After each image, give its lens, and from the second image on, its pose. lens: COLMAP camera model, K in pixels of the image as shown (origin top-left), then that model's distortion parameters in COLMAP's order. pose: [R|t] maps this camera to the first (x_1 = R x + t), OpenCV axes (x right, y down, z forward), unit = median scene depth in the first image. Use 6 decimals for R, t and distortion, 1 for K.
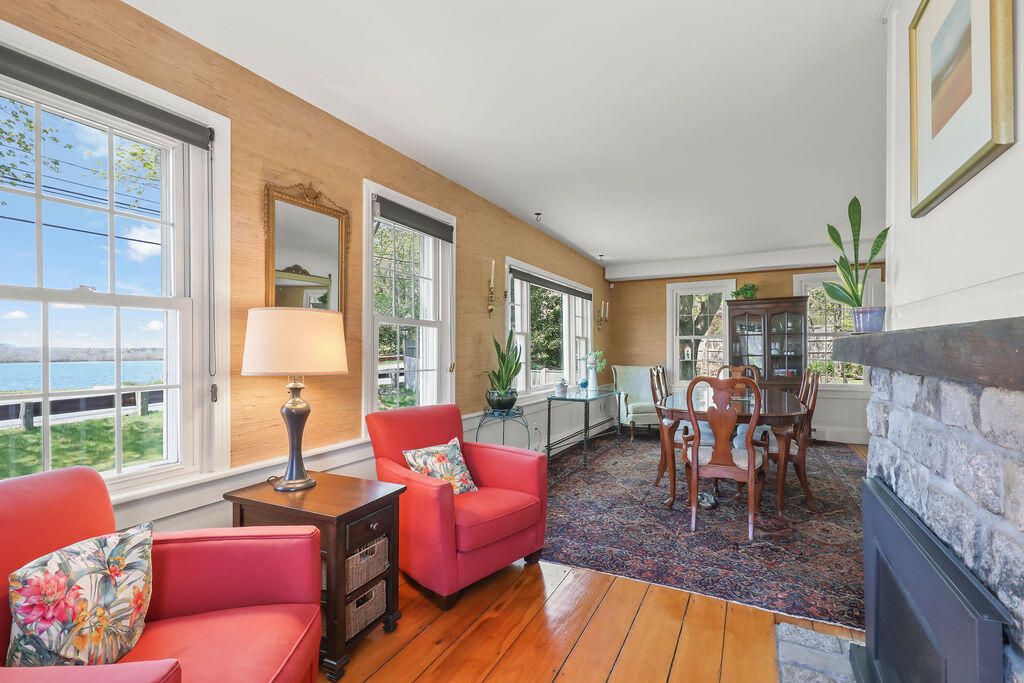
lens RADIAL K [[471.7, 0, 514.3], [0, 471.7, 348.3], [0, 0, 1]] dist [0.007437, -0.003107]
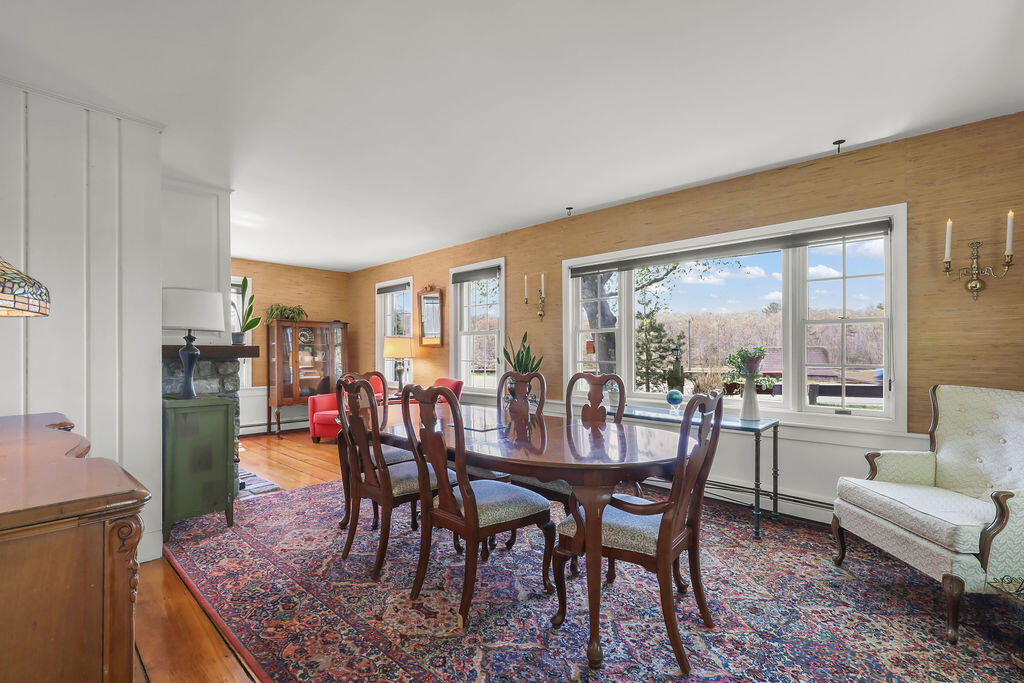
lens RADIAL K [[471.7, 0, 513.6], [0, 471.7, 347.9], [0, 0, 1]] dist [0.007437, -0.003107]
pose [[-0.282328, -0.000074, -0.959318, 1.418183], [0.010398, 0.999941, -0.003137, 0.004751], [0.959262, -0.010860, -0.282311, 1.625137]]
